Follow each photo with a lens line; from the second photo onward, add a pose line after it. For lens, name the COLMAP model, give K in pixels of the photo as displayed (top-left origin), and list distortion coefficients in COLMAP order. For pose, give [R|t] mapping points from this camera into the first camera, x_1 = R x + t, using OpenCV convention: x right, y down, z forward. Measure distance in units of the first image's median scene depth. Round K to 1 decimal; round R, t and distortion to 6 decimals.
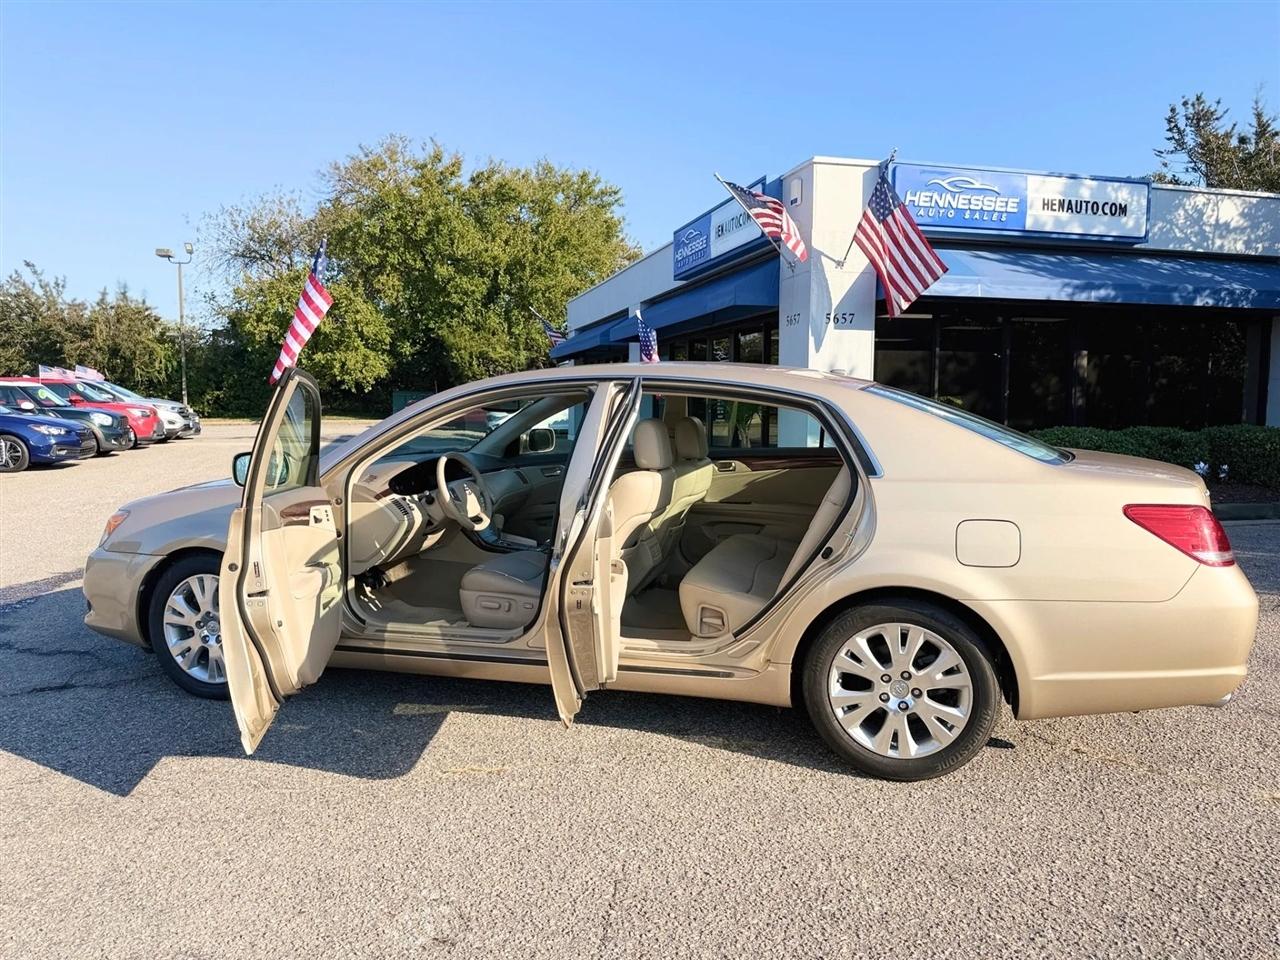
lens RADIAL K [[904.9, 0, 640.0], [0, 904.9, 497.1], [0, 0, 1]] dist [0.035440, -0.044762]
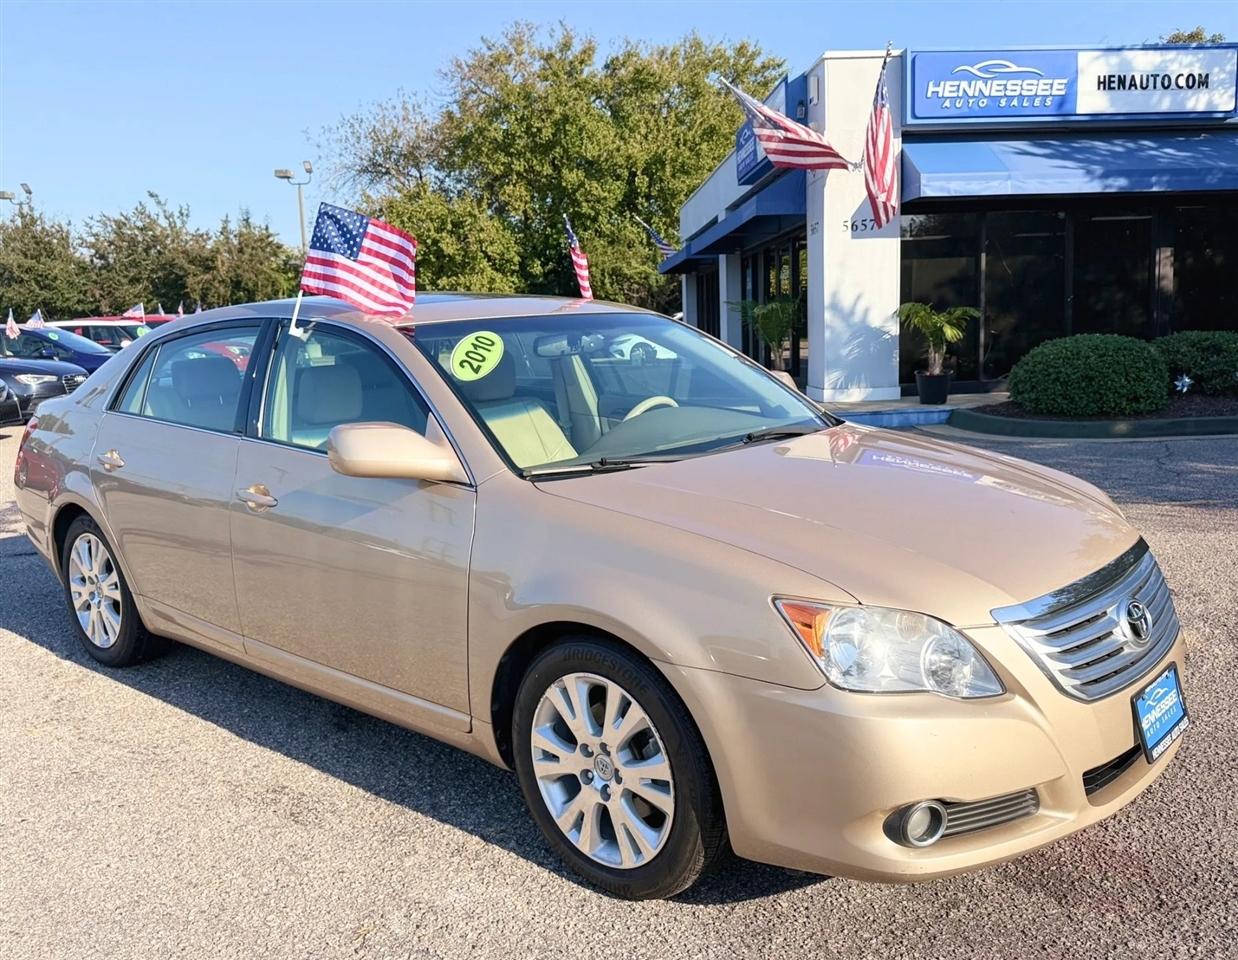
lens RADIAL K [[1096.7, 0, 651.4], [0, 1096.7, 492.1], [0, 0, 1]] dist [0.080495, -0.144424]
pose [[0.980624, -0.003966, -0.195861, 0.066270], [0.013793, 0.998712, 0.048835, 0.005383], [0.195415, -0.050591, 0.979415, -0.048613]]
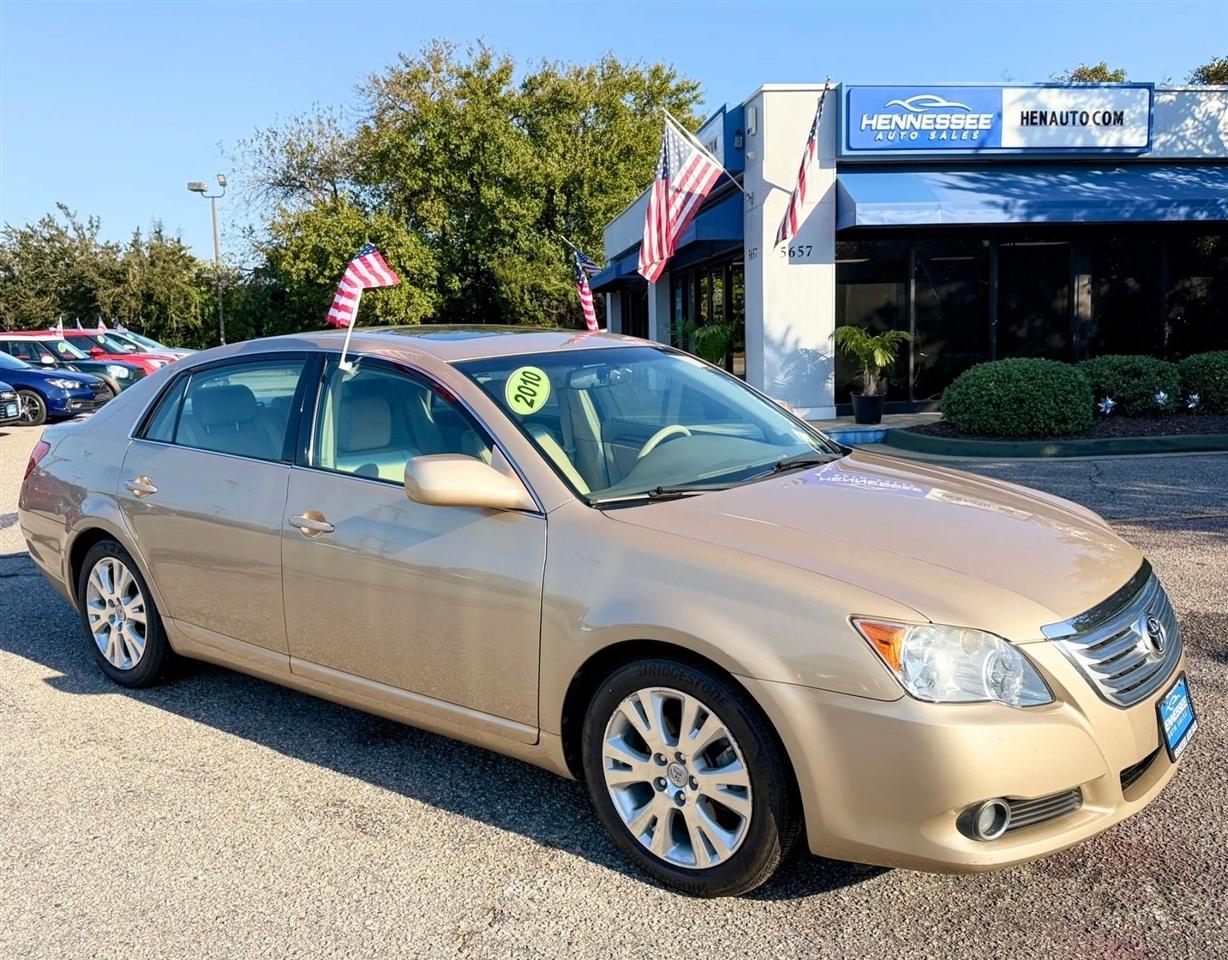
lens RADIAL K [[1087.9, 0, 627.0], [0, 1087.9, 499.9], [0, 0, 1]] dist [0.080495, -0.144424]
pose [[0.990889, -0.007897, -0.134453, 0.055971], [0.014038, 0.998898, 0.044786, 0.003875], [0.133951, -0.046265, 0.989907, -0.055717]]
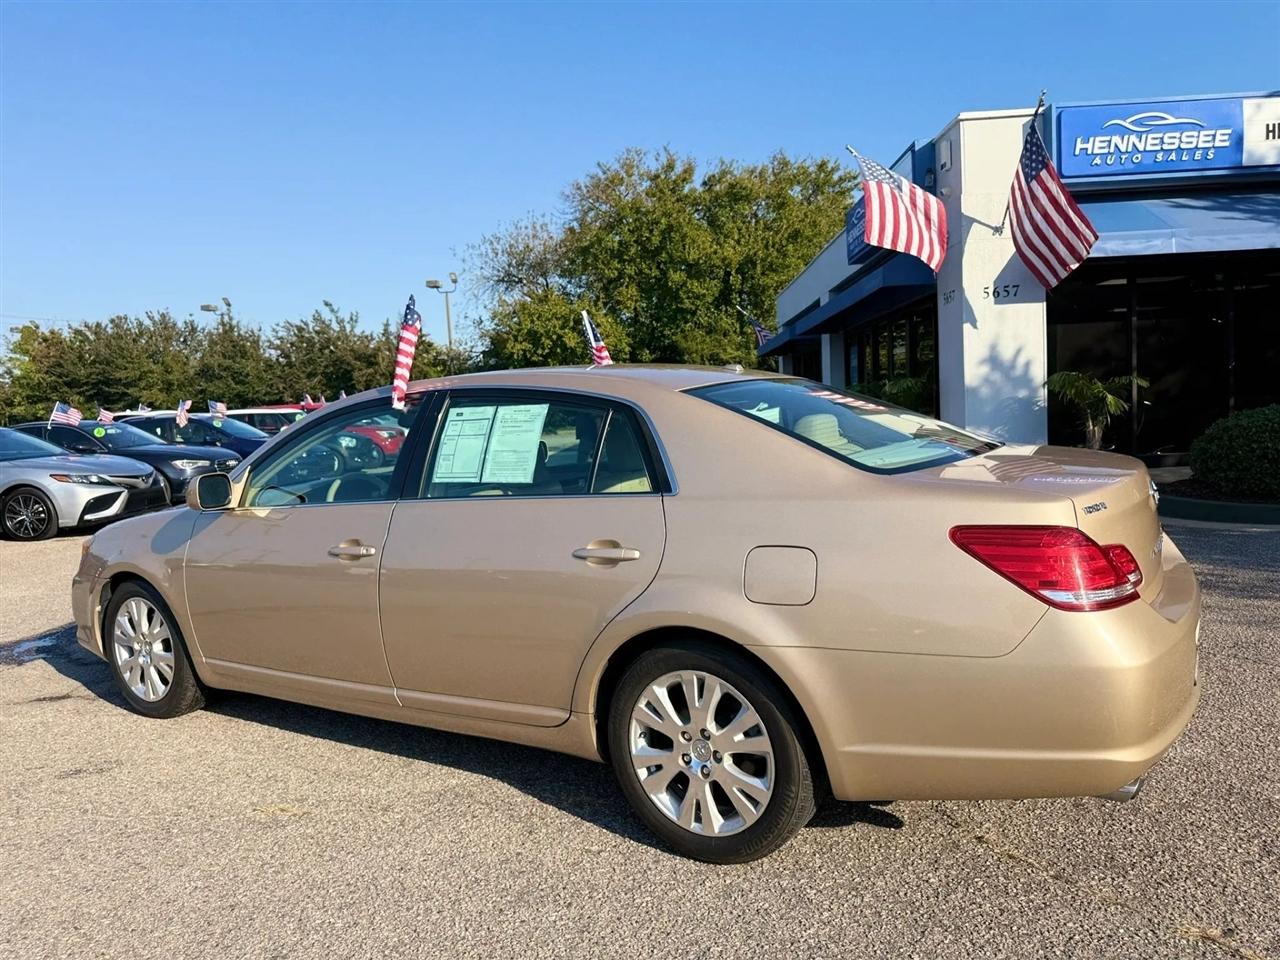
lens RADIAL K [[904.9, 0, 655.6], [0, 904.9, 502.8], [0, 0, 1]] dist [0.035440, -0.044762]
pose [[0.959465, -0.021181, -0.281032, 0.041105], [0.023313, 0.999719, 0.004247, -0.001564], [0.280863, -0.010627, 0.959689, 0.017083]]
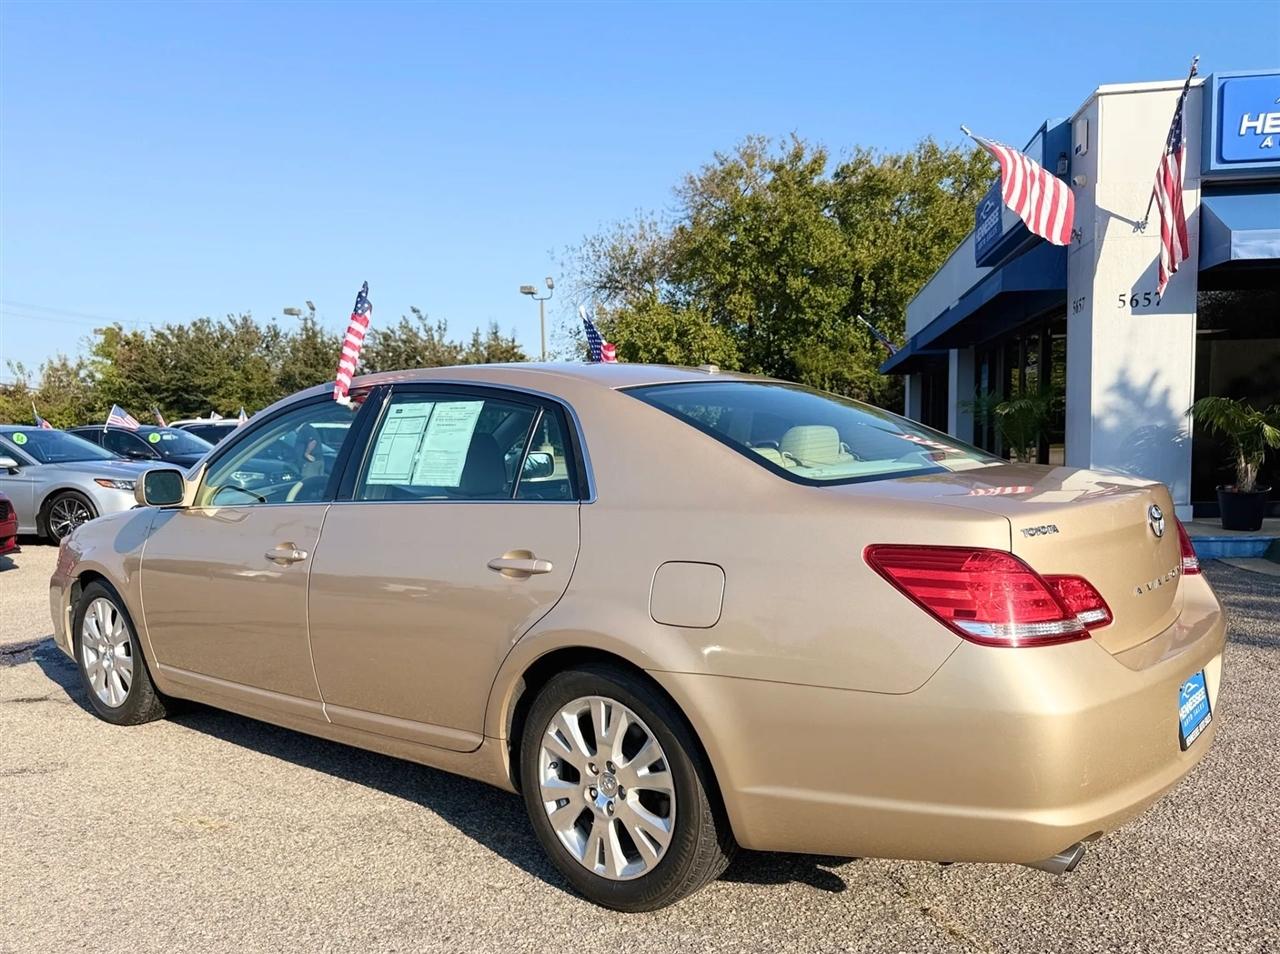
lens RADIAL K [[1022.1, 0, 644.5], [0, 1022.1, 546.9], [0, 0, 1]] dist [0.076716, -0.108333]
pose [[0.915297, 0.020975, -0.402234, 0.055401], [-0.018478, 0.999778, 0.010086, 0.000506], [0.402356, -0.001799, 0.915481, 0.020303]]
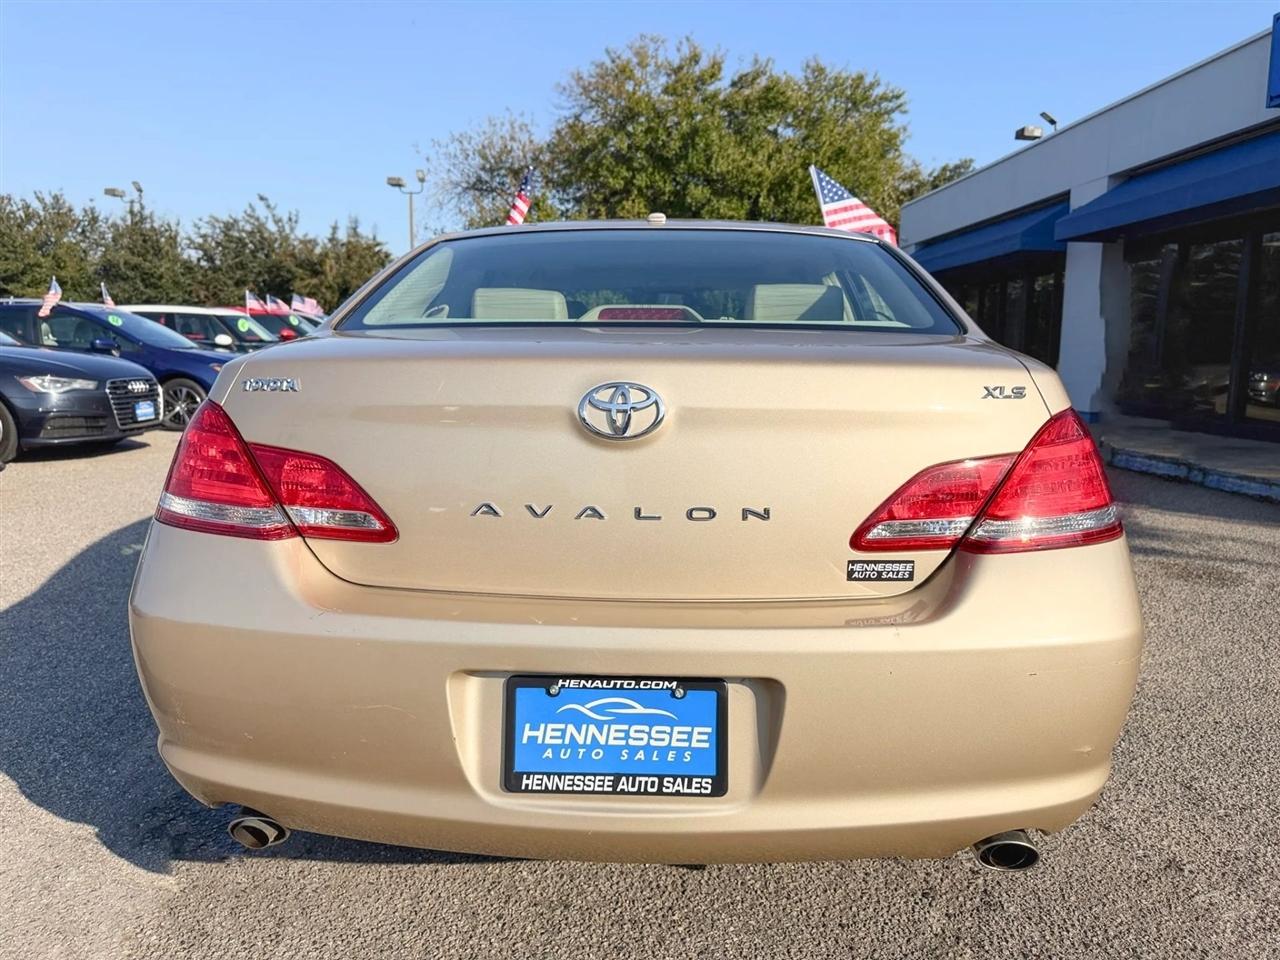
lens RADIAL K [[904.9, 0, 642.2], [0, 904.9, 487.1], [0, 0, 1]] dist [0.035440, -0.044762]
pose [[0.976961, 0.042554, -0.209132, -0.078580], [-0.034090, 0.998454, 0.043909, -0.010936], [0.210677, -0.035768, 0.976901, 0.153142]]
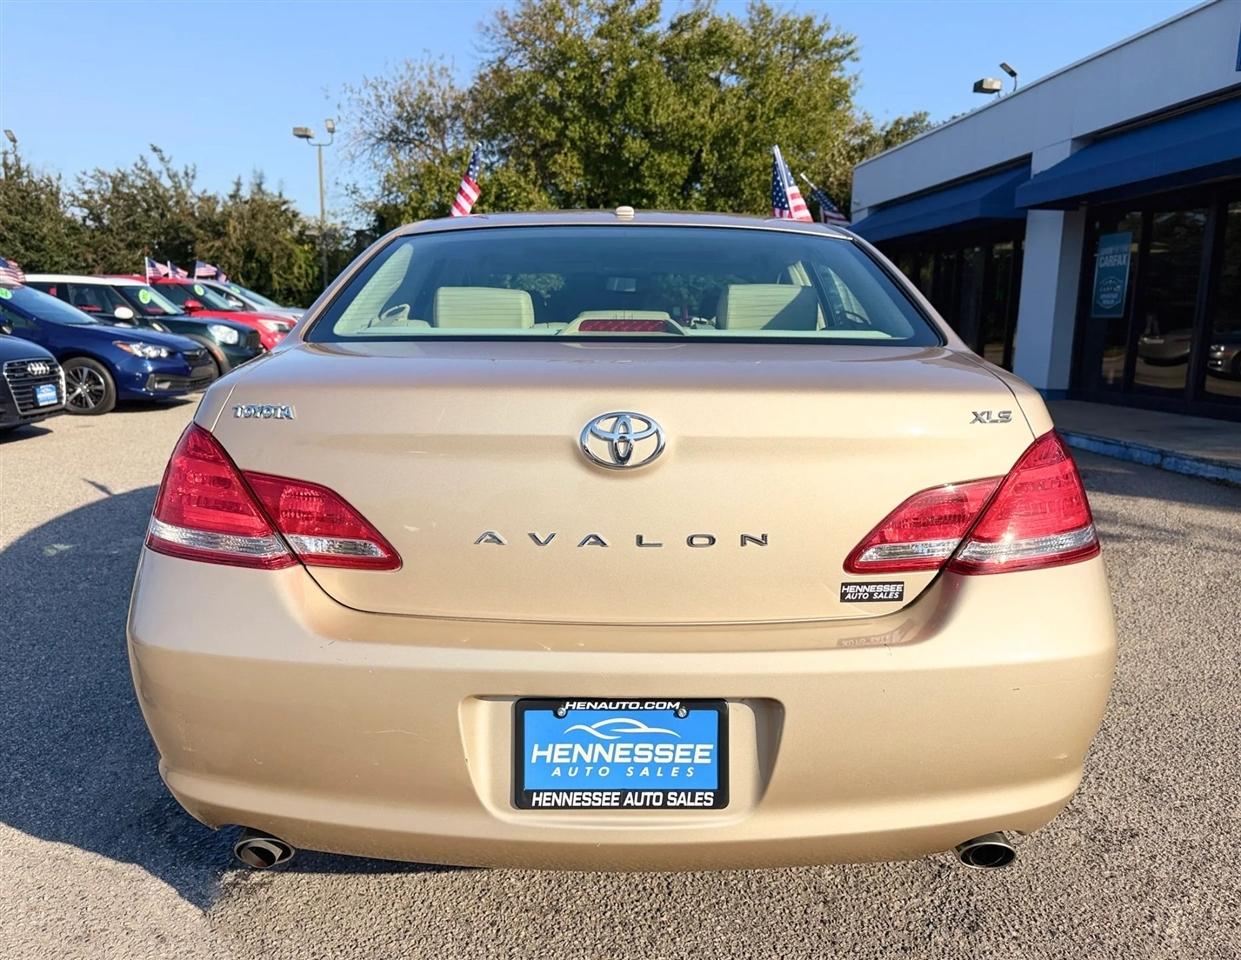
lens RADIAL K [[962.2, 0, 621.3], [0, 962.2, 526.2], [0, 0, 1]] dist [0.029592, -0.040138]
pose [[0.986052, 0.044570, -0.160356, -0.080580], [-0.027679, 0.993974, 0.106066, -0.012897], [0.164117, -0.100148, 0.981344, 0.149863]]
